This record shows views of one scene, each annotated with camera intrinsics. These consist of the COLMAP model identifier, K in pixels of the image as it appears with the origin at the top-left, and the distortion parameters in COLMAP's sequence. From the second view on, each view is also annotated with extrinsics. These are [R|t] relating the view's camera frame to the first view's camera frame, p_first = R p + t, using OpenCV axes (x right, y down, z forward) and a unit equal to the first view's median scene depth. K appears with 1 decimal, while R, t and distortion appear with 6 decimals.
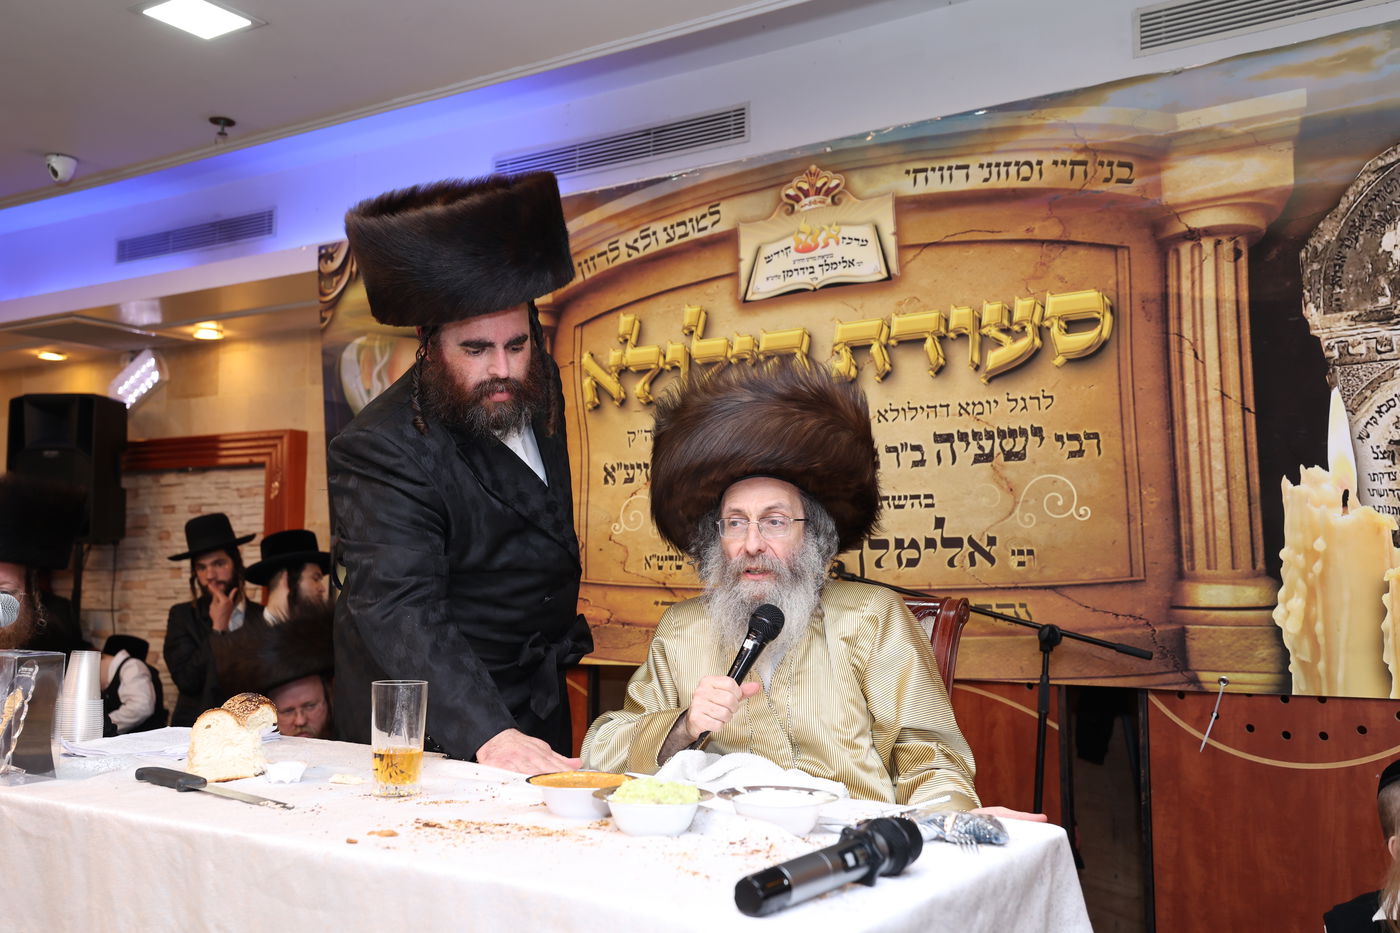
lens RADIAL K [[1252.2, 0, 691.8], [0, 1252.2, 450.6], [0, 0, 1]] dist [0.024324, 0.092388]
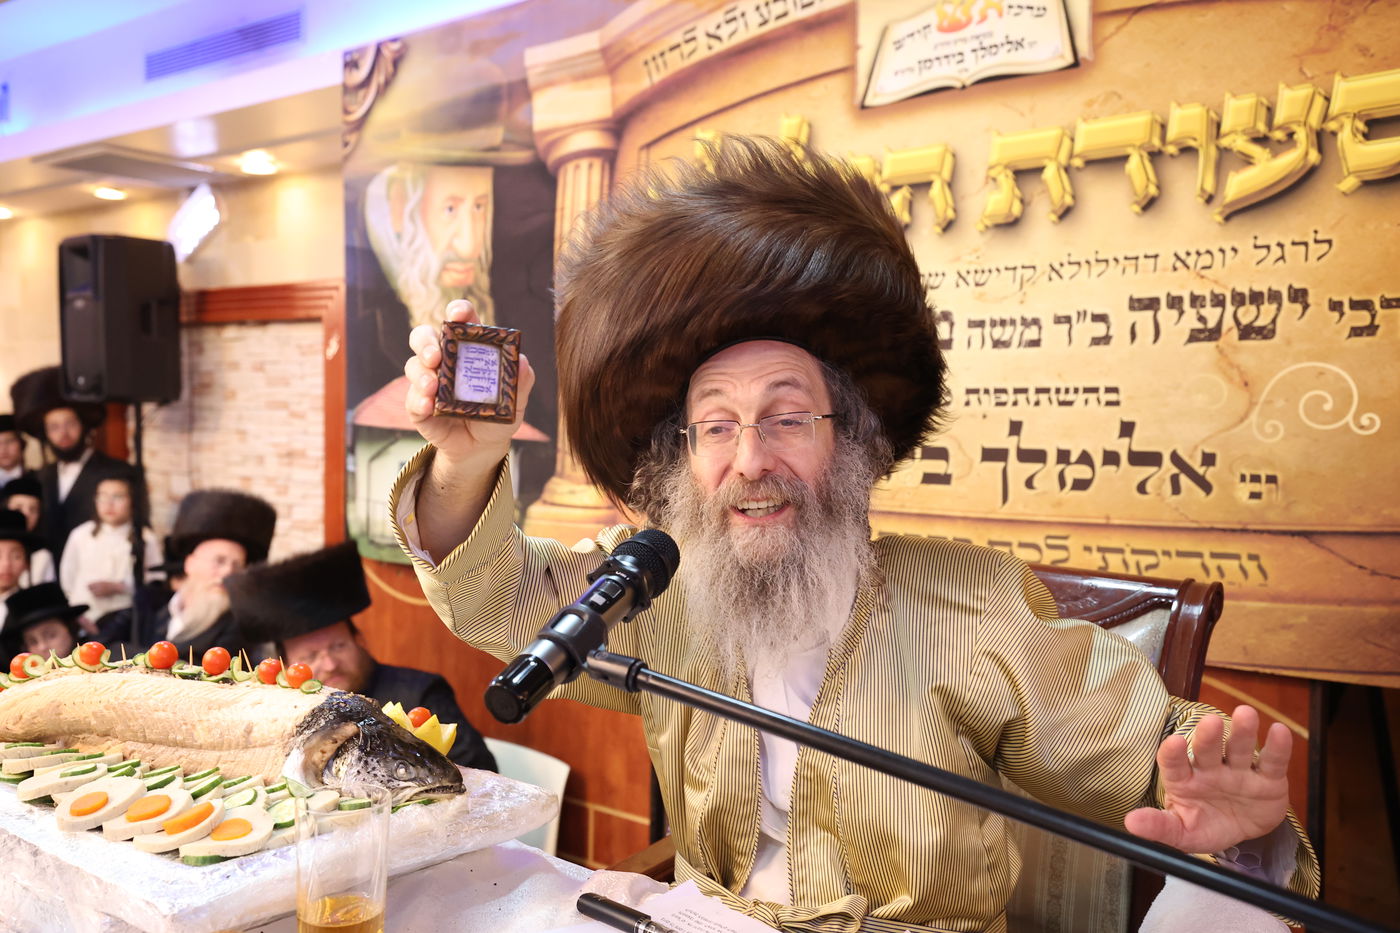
lens RADIAL K [[1233.5, 0, 688.4], [0, 1233.5, 463.4], [0, 0, 1]] dist [0.031931, 0.067221]
pose [[0.992198, 0.035800, -0.119422, 0.038170], [-0.021682, 0.992838, 0.117488, 0.001691], [0.122772, -0.113982, 0.985868, 0.289738]]
